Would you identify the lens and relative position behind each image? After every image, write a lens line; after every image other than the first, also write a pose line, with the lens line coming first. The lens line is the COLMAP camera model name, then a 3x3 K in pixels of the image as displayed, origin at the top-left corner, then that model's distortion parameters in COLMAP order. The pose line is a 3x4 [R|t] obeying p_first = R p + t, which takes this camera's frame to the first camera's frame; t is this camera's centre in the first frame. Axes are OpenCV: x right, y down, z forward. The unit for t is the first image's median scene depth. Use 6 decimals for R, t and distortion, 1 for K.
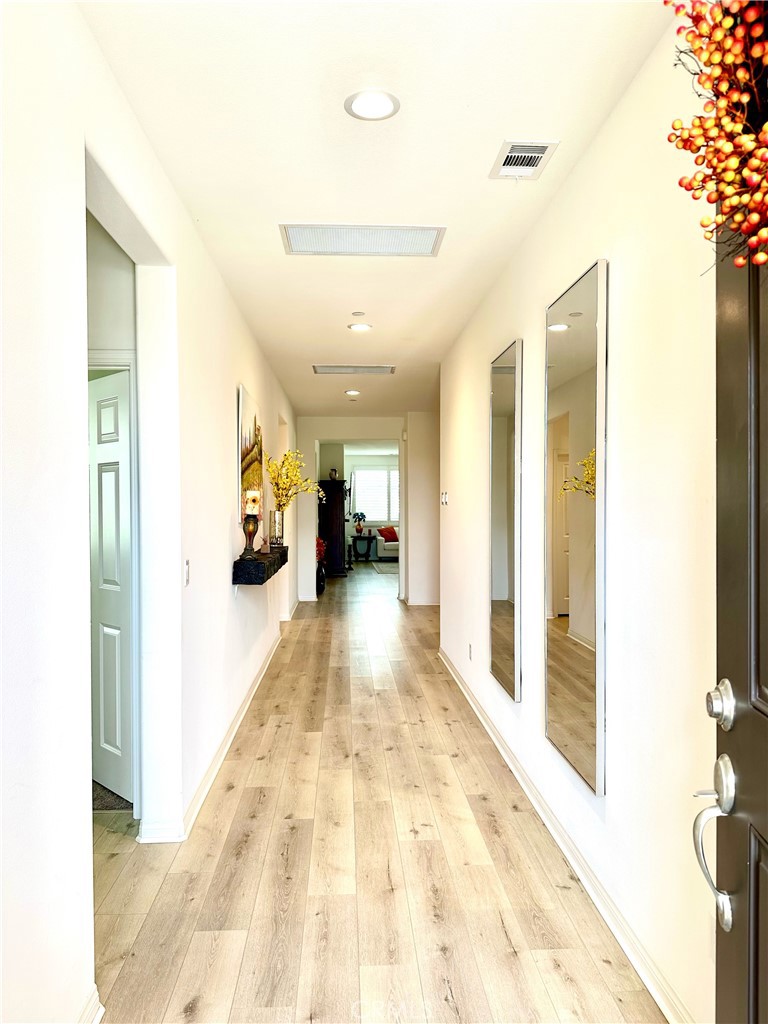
lens RADIAL K [[715.0, 0, 385.2], [0, 715.0, 508.8], [0, 0, 1]] dist [0.007041, 0.001292]
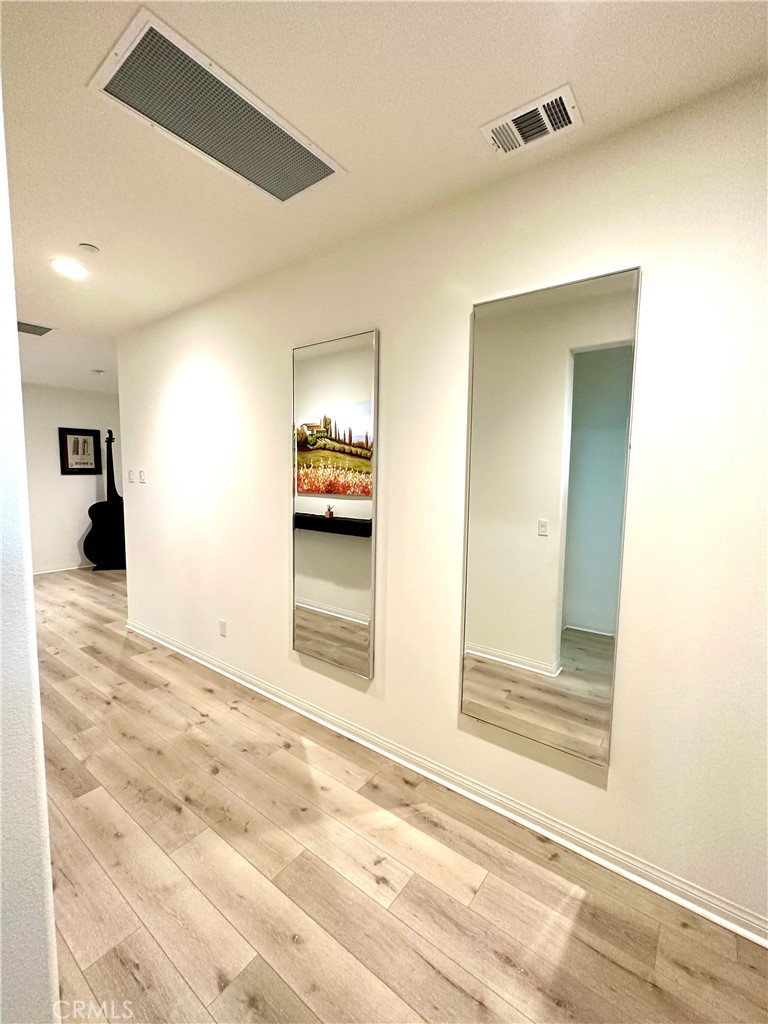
lens RADIAL K [[446.5, 0, 374.2], [0, 446.5, 496.4], [0, 0, 1]] dist [0.009165, -0.001298]
pose [[0.659901, -0.036933, 0.750445, -0.235676], [-0.000208, 0.998782, 0.049338, -0.022715], [-0.751353, -0.032714, 0.659089, 0.449495]]
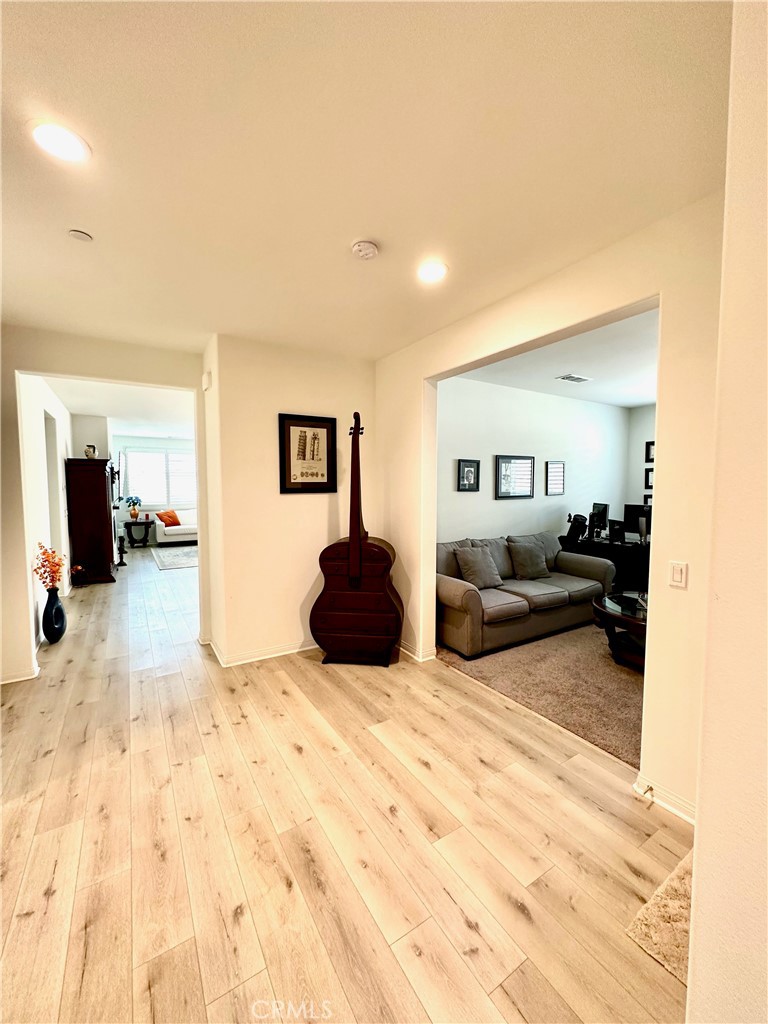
lens RADIAL K [[416.9, 0, 373.5], [0, 416.9, 505.5], [0, 0, 1]] dist [0.004756, 0.000174]
pose [[0.894276, -0.015898, 0.447233, -0.000095], [-0.004763, 0.998974, 0.045035, -0.035830], [-0.447490, -0.042404, 0.893283, 1.418169]]
